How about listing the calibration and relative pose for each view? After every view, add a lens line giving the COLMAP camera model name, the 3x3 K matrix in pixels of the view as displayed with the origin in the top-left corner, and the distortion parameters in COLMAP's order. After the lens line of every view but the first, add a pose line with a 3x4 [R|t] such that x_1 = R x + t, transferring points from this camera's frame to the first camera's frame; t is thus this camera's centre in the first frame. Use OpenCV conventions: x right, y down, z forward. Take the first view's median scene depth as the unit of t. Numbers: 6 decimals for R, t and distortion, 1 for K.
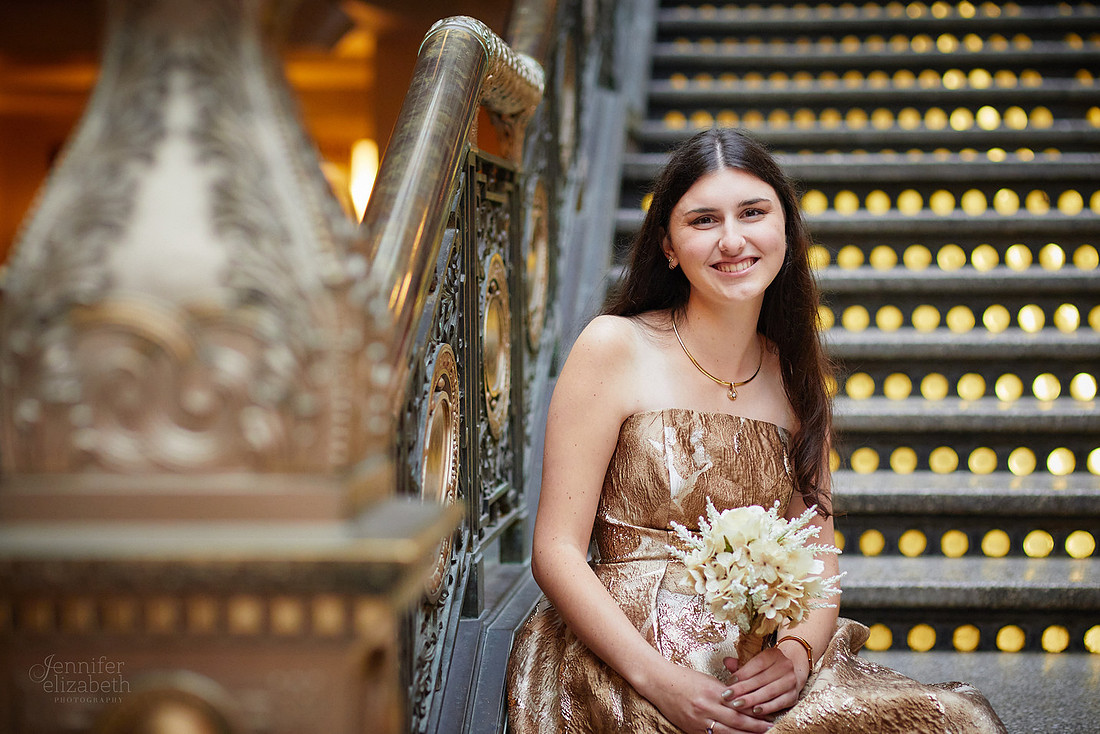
lens RADIAL K [[2769.8, 0, 550.0], [0, 2769.8, 367.0], [0, 0, 1]] dist [-0.063858, -0.422209]
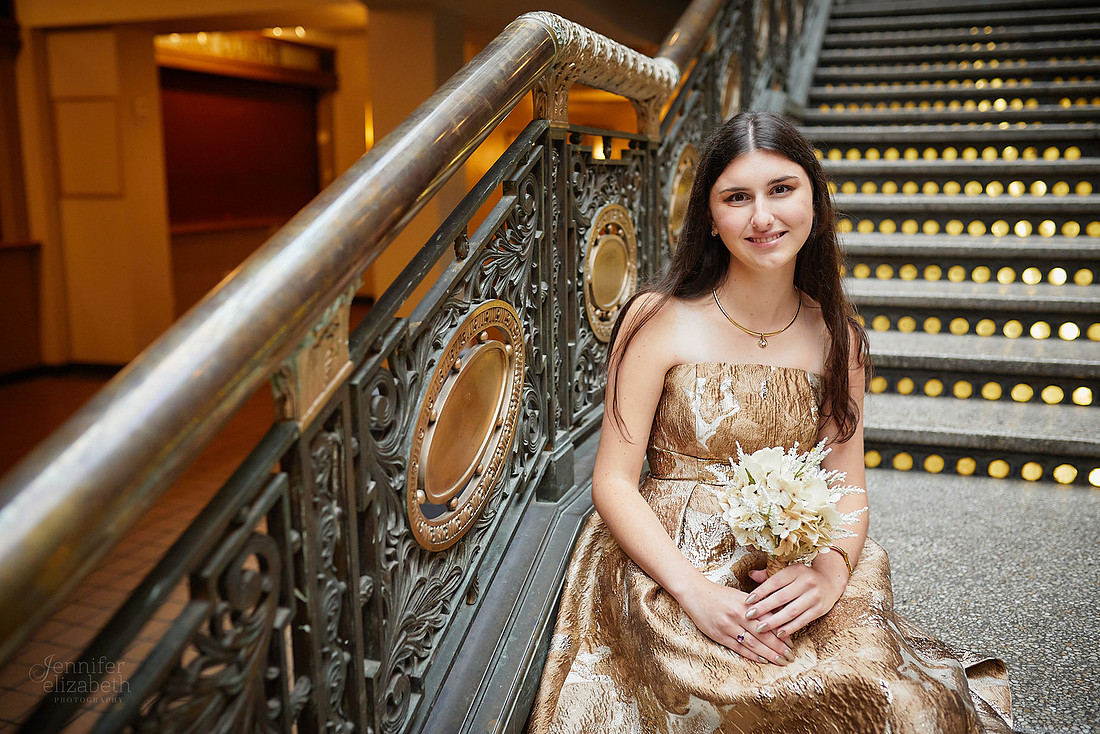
lens RADIAL K [[1040.1, 0, 544.7], [0, 1040.1, 366.1], [0, 0, 1]] dist [-0.004097, 0.000110]
pose [[0.971152, 0.044155, -0.234336, 0.064107], [-0.008561, 0.988529, 0.150788, -0.037696], [0.238306, -0.144432, 0.960390, 0.450788]]
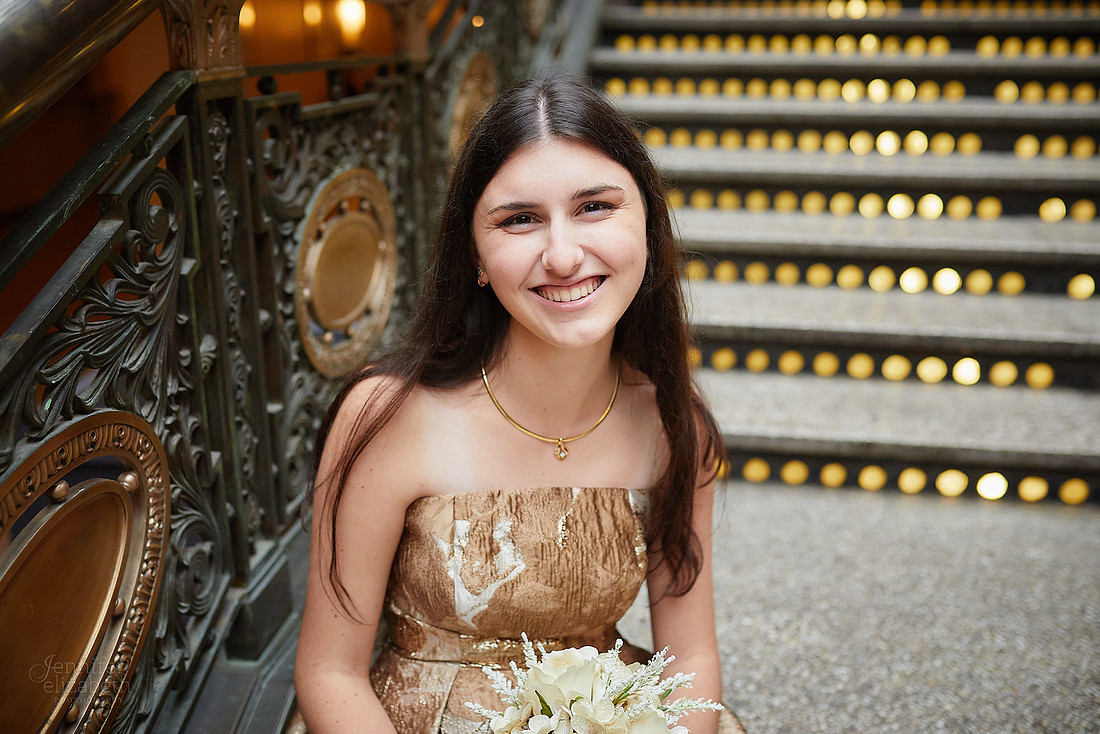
lens RADIAL K [[1106.5, 0, 526.9], [0, 1106.5, 349.9], [0, 0, 1]] dist [-0.025013, -0.012716]
pose [[0.995547, 0.040420, -0.085160, 0.064004], [-0.017993, 0.968276, 0.249233, -0.069448], [0.092533, -0.246591, 0.964692, 0.589511]]
